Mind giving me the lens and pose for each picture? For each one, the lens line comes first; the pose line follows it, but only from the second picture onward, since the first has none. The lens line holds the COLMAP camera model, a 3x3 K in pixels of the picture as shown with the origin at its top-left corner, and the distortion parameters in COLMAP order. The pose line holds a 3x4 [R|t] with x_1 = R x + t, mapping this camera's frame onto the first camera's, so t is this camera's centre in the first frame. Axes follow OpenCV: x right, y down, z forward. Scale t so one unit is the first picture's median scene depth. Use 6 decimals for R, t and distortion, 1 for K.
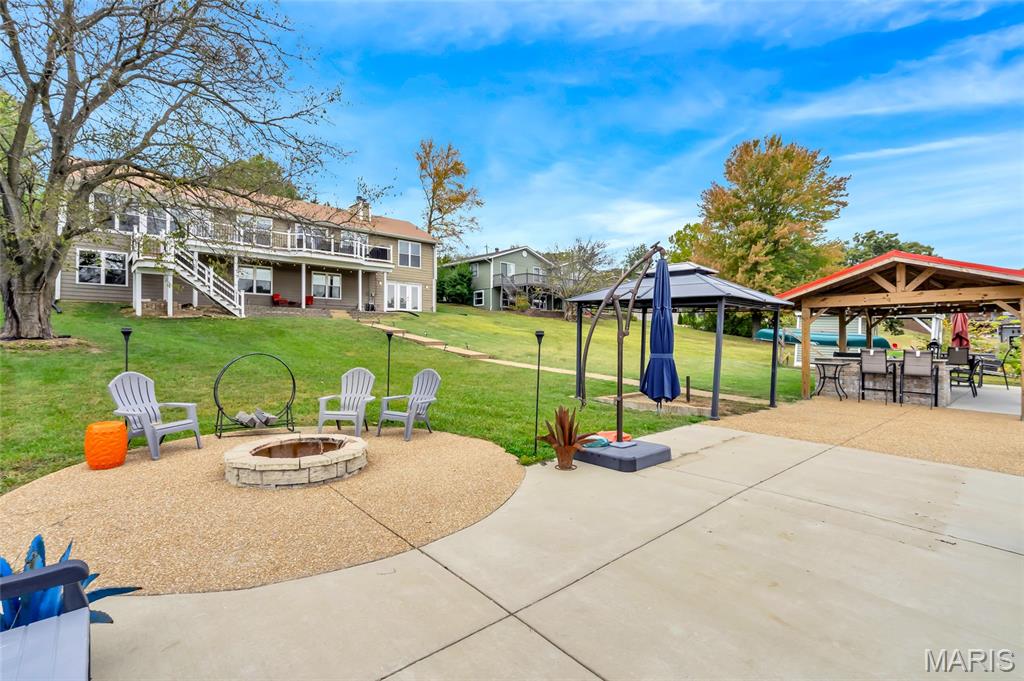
lens RADIAL K [[471.3, 0, 509.4], [0, 471.3, 334.8], [0, 0, 1]] dist [-0.000894, 0.002341]
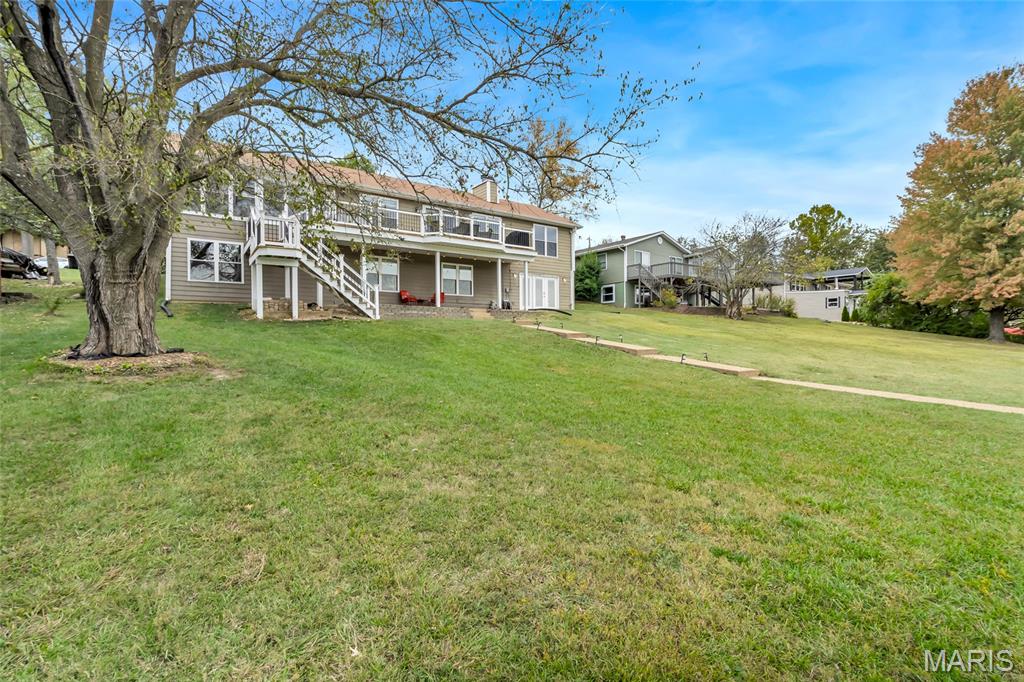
lens RADIAL K [[471.3, 0, 513.2], [0, 471.3, 340.6], [0, 0, 1]] dist [-0.000894, 0.002341]
pose [[0.990505, -0.008145, -0.137233, -0.203968], [0.009757, 0.999891, 0.011079, -0.006578], [0.137128, -0.012312, 0.990477, 0.218798]]
